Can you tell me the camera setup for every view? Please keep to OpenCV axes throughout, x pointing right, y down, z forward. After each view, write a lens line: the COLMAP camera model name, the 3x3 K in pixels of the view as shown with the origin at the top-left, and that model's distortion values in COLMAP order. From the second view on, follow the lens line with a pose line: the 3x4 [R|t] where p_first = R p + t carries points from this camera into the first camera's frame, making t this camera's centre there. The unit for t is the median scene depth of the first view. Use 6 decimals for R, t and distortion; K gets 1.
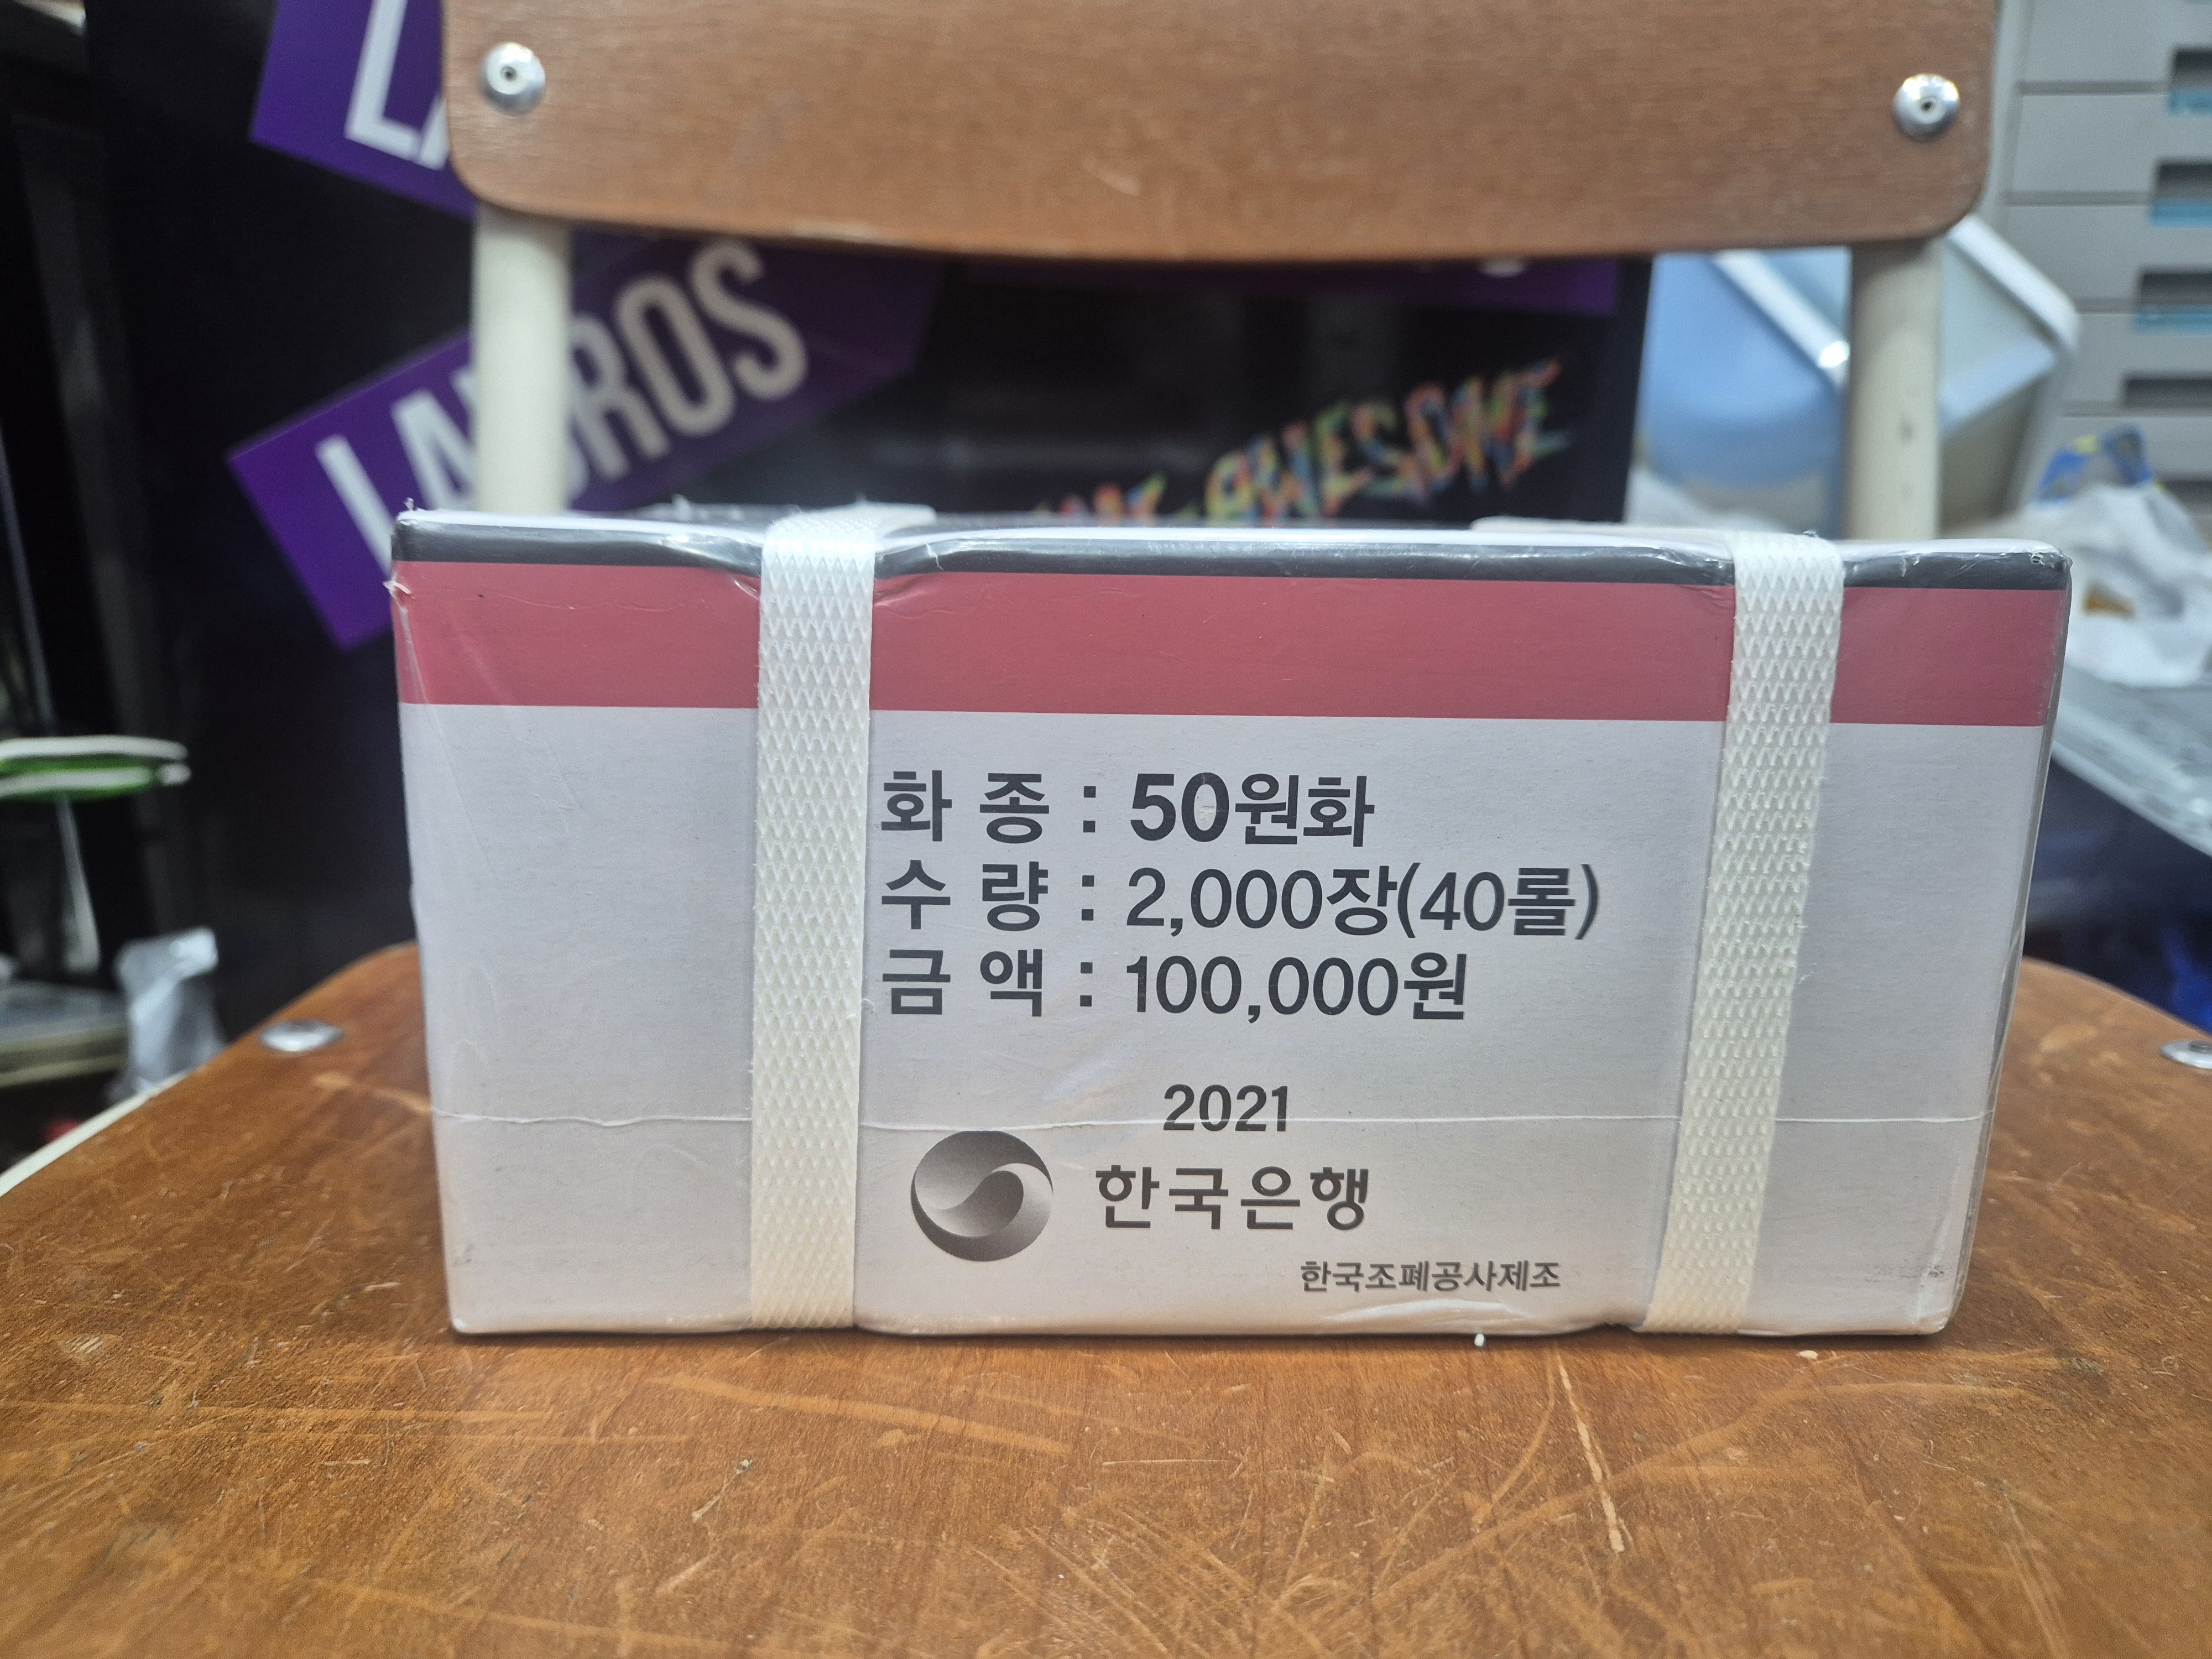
lens RADIAL K [[1470.6, 0, 1114.6], [0, 1470.6, 834.0], [0, 0, 1]] dist [-0.000936, -0.008150]
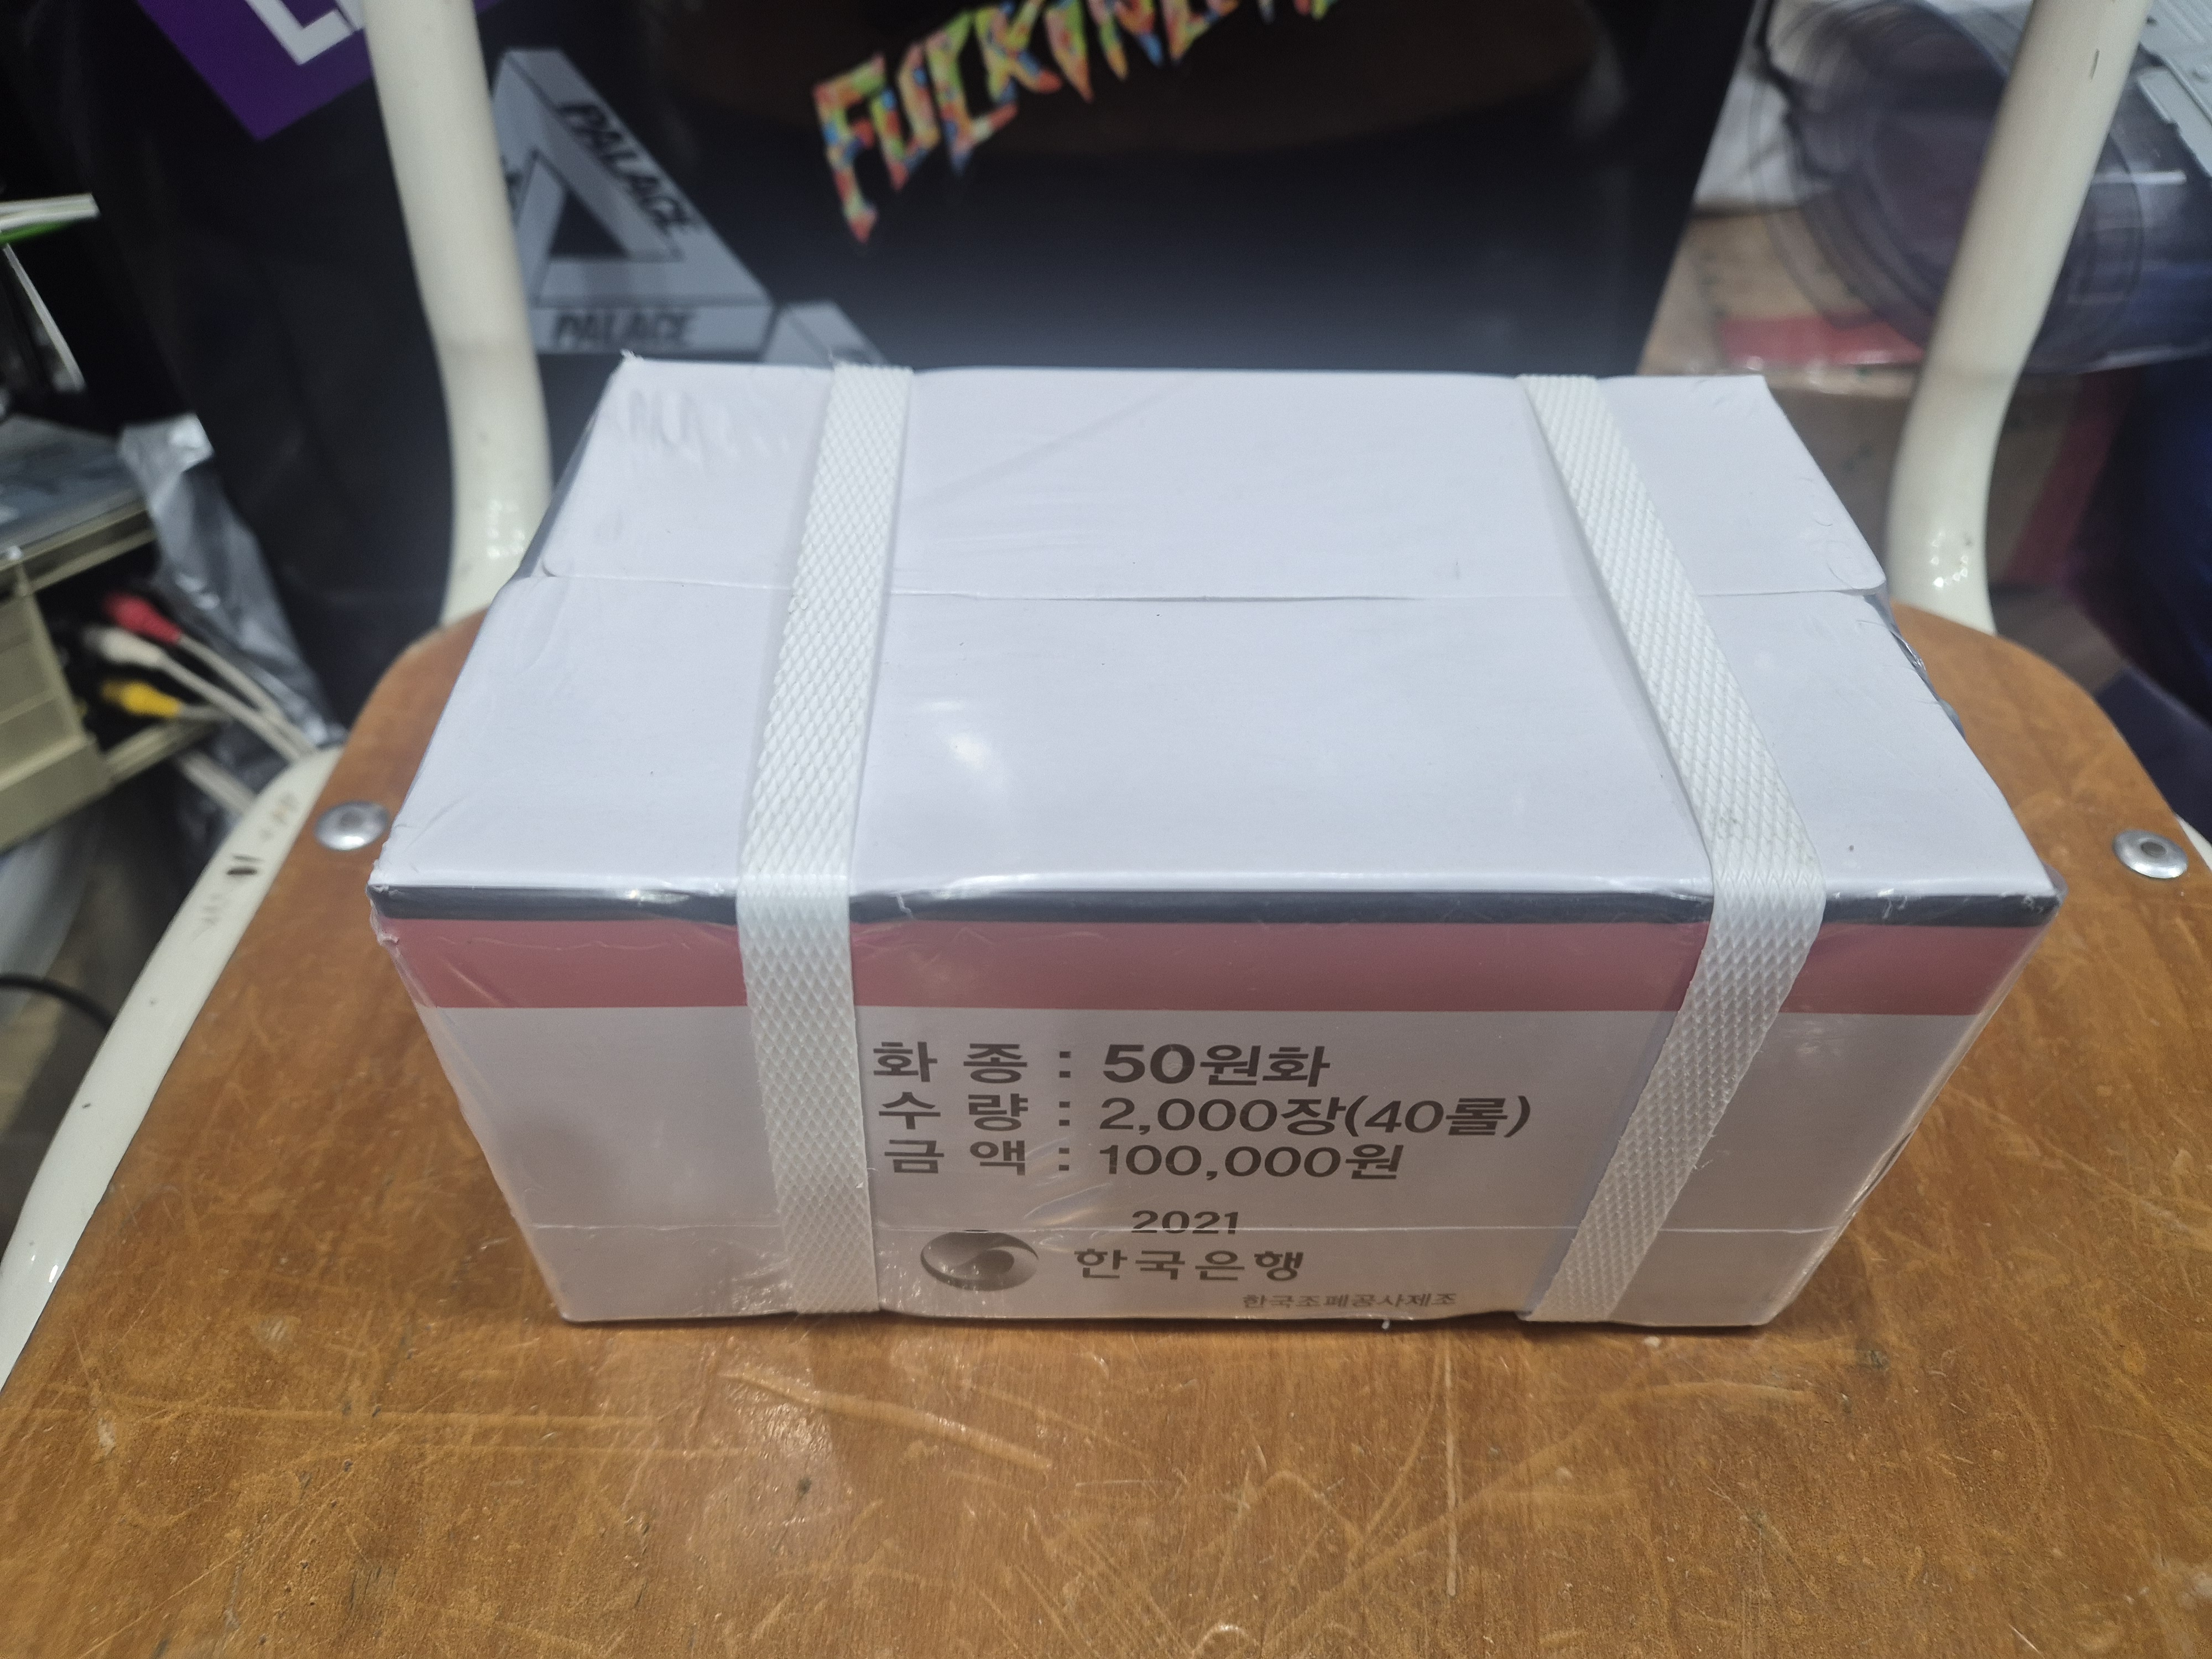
lens RADIAL K [[1459.0, 0, 1106.0], [0, 1459.0, 829.5], [0, 0, 1]] dist [-0.000952, 0.002452]
pose [[0.999564, 0.022778, -0.018786, 0.030265], [-0.010045, 0.860667, 0.509069, -0.734200], [0.027764, -0.508659, 0.860520, 0.172057]]
